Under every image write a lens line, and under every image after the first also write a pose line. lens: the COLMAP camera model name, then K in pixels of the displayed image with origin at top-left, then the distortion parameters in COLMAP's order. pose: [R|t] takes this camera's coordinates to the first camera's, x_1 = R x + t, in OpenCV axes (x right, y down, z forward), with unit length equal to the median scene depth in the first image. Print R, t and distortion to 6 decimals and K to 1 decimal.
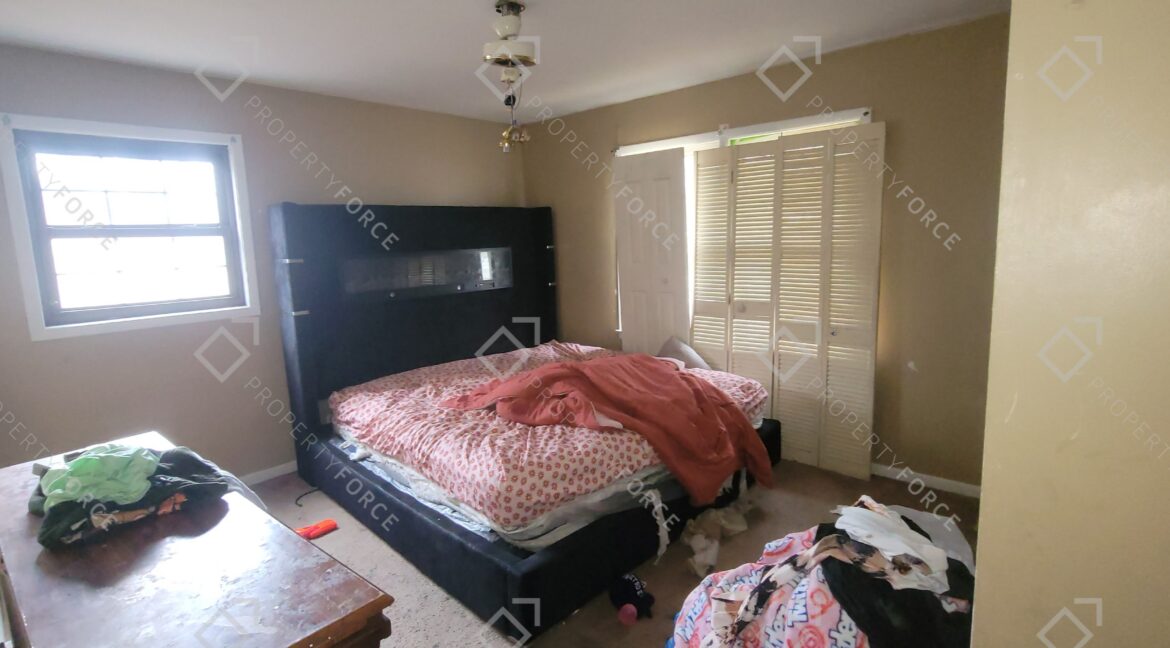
lens RADIAL K [[570.0, 0, 579.8], [0, 570.0, 314.7], [0, 0, 1]] dist [-0.004983, 0.002721]
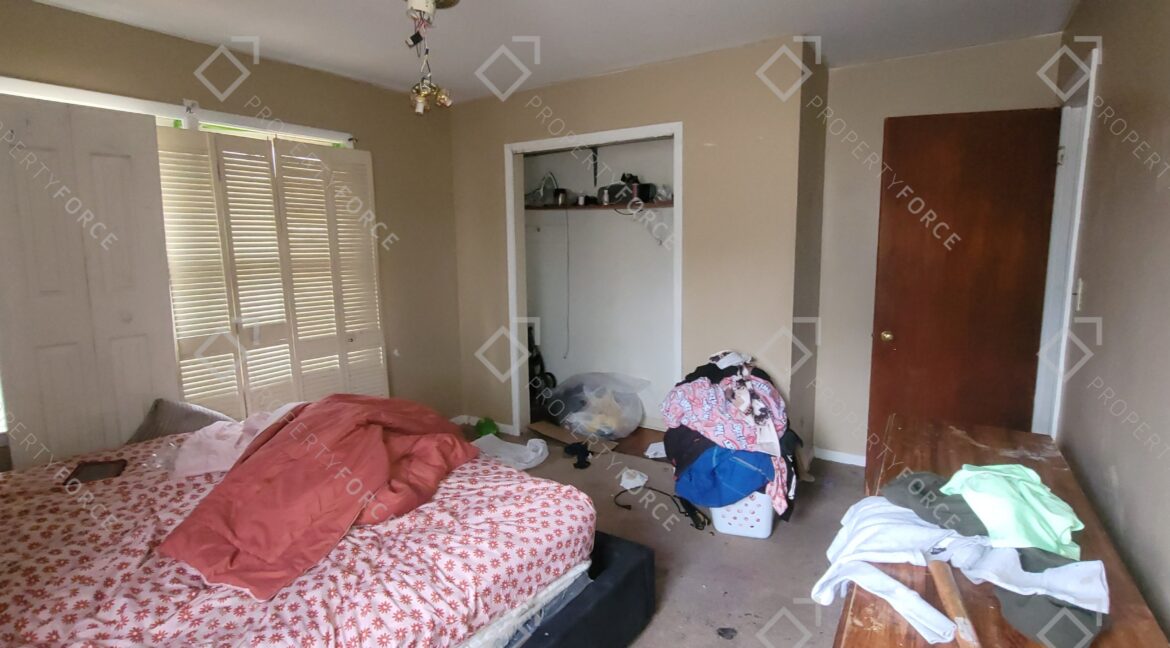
lens RADIAL K [[570.0, 0, 579.8], [0, 570.0, 314.7], [0, 0, 1]] dist [-0.004983, 0.002721]
pose [[-0.164154, -0.090478, 0.982277, -0.613610], [0.159058, 0.980326, 0.116879, -0.064715], [-0.973527, 0.175425, -0.146533, 0.684498]]
